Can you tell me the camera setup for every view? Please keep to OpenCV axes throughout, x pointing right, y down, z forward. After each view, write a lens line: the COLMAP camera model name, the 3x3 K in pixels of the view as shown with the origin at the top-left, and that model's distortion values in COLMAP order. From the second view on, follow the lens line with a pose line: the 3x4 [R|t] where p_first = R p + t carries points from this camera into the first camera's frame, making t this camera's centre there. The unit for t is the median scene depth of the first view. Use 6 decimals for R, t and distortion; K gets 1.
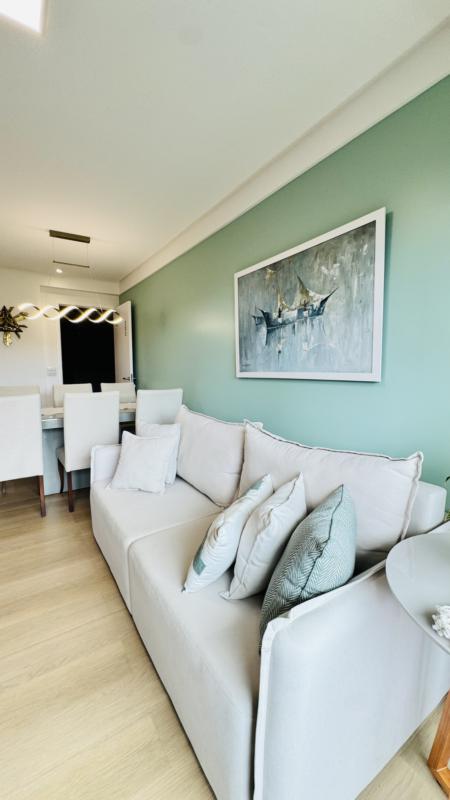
lens RADIAL K [[321.6, 0, 227.1], [0, 321.6, 401.9], [0, 0, 1]] dist [0.000713, -0.000496]
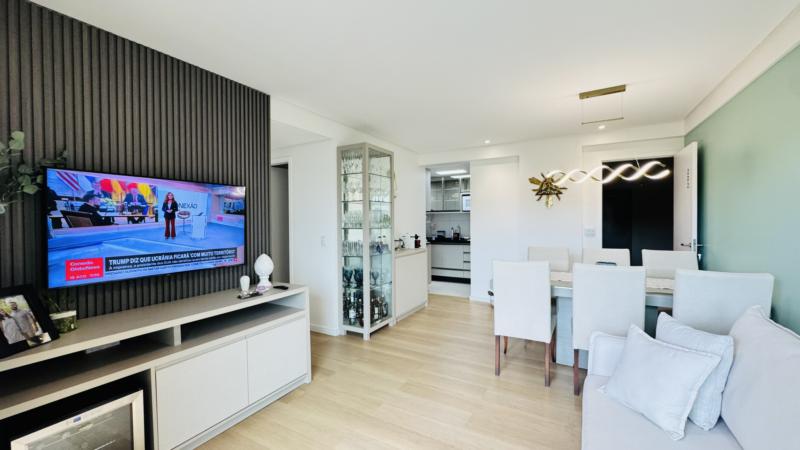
lens RADIAL K [[321.6, 0, 404.1], [0, 321.6, 223.3], [0, 0, 1]] dist [0.000713, -0.000496]
pose [[0.443950, 0.013134, -0.895955, 0.157943], [-0.089887, 0.995502, -0.029947, -0.101876], [0.891532, 0.093830, 0.443134, 0.203877]]
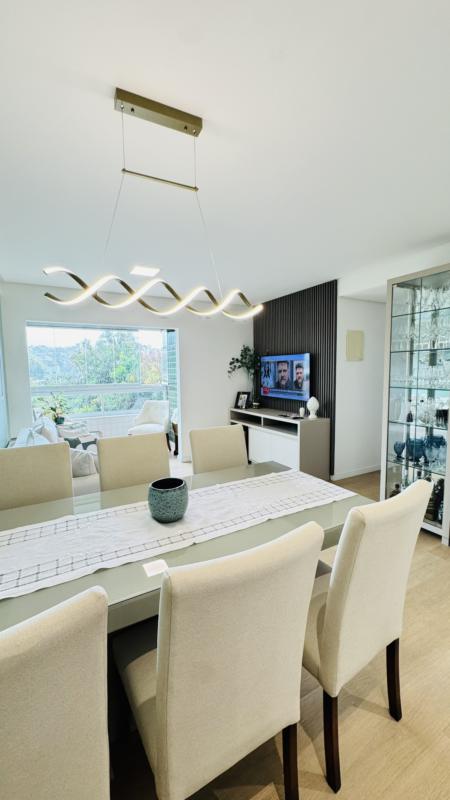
lens RADIAL K [[321.6, 0, 227.2], [0, 321.6, 398.4], [0, 0, 1]] dist [0.000713, -0.000496]
pose [[-0.996649, 0.009019, 0.081301, -0.945730], [0.025165, 0.979507, 0.199830, -0.377815], [-0.077832, 0.201206, -0.976452, 2.360973]]
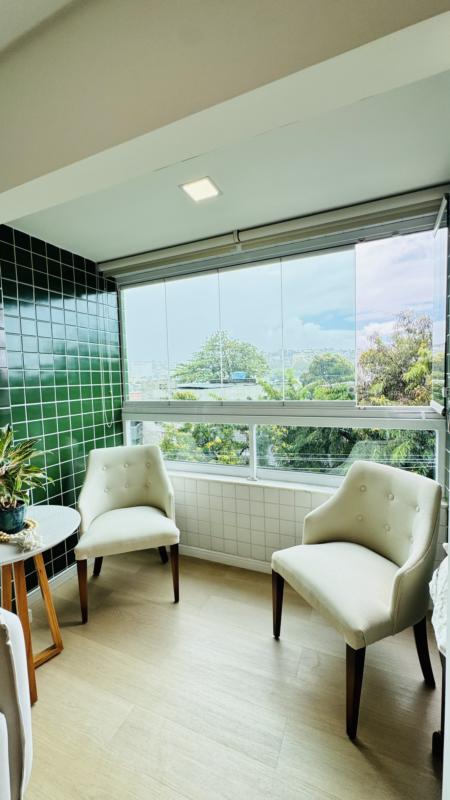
lens RADIAL K [[321.6, 0, 226.3], [0, 321.6, 399.2], [0, 0, 1]] dist [0.000713, -0.000496]
pose [[-0.545112, -0.039883, 0.837414, -0.532887], [0.120876, 0.984692, 0.125580, -0.109198], [-0.829604, 0.169678, -0.531946, 0.281727]]
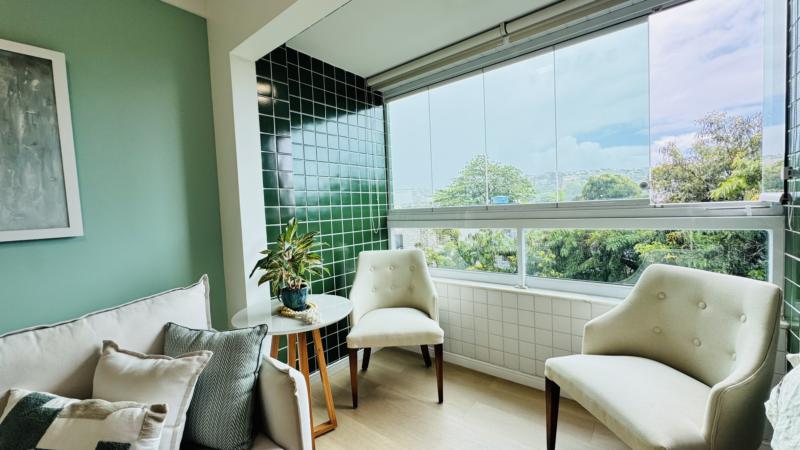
lens RADIAL K [[321.6, 0, 401.0], [0, 321.6, 223.4], [0, 0, 1]] dist [0.000713, -0.000496]
pose [[-0.309976, -0.033572, 0.950151, -0.525212], [0.147119, 0.985645, 0.082822, -0.030132], [-0.939293, 0.165458, -0.300587, 0.307584]]
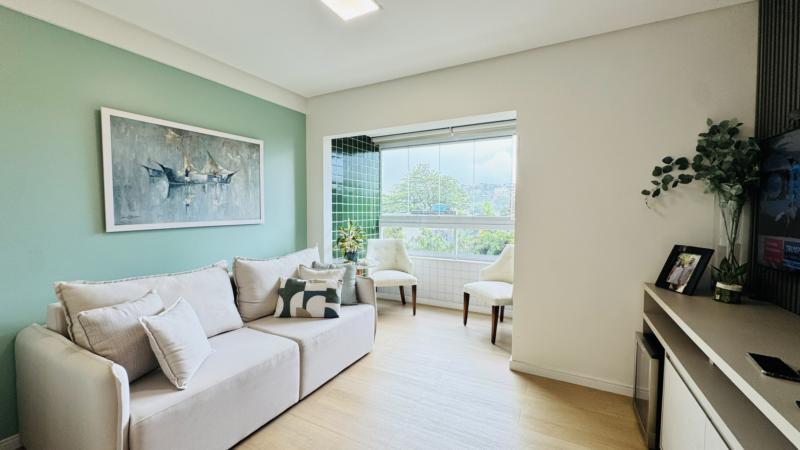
lens RADIAL K [[321.6, 0, 403.9], [0, 321.6, 223.0], [0, 0, 1]] dist [0.000713, -0.000496]
pose [[-0.487252, -0.037356, 0.872462, -1.292558], [0.092917, 0.991195, 0.094332, -0.131312], [-0.868304, 0.127030, -0.479491, 0.907309]]
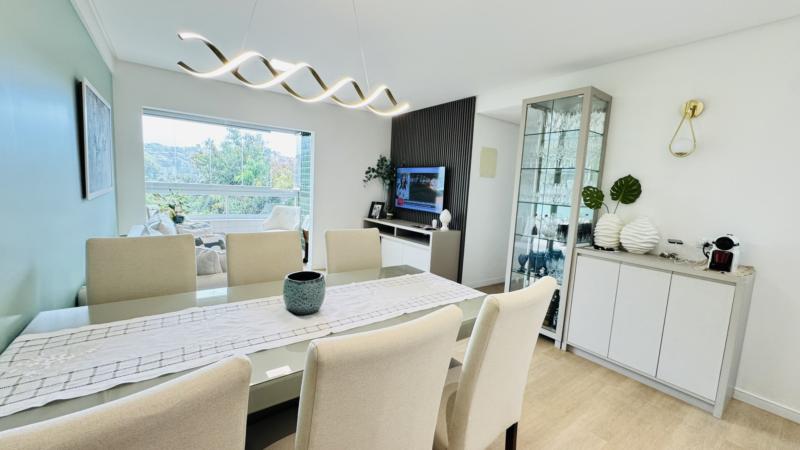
lens RADIAL K [[321.6, 0, 401.4], [0, 321.6, 222.6], [0, 0, 1]] dist [0.000713, -0.000496]
pose [[-0.997628, -0.043972, -0.052961, -0.923528], [-0.054823, 0.972812, 0.225016, -0.337775], [0.041626, 0.227385, -0.972915, 2.372451]]
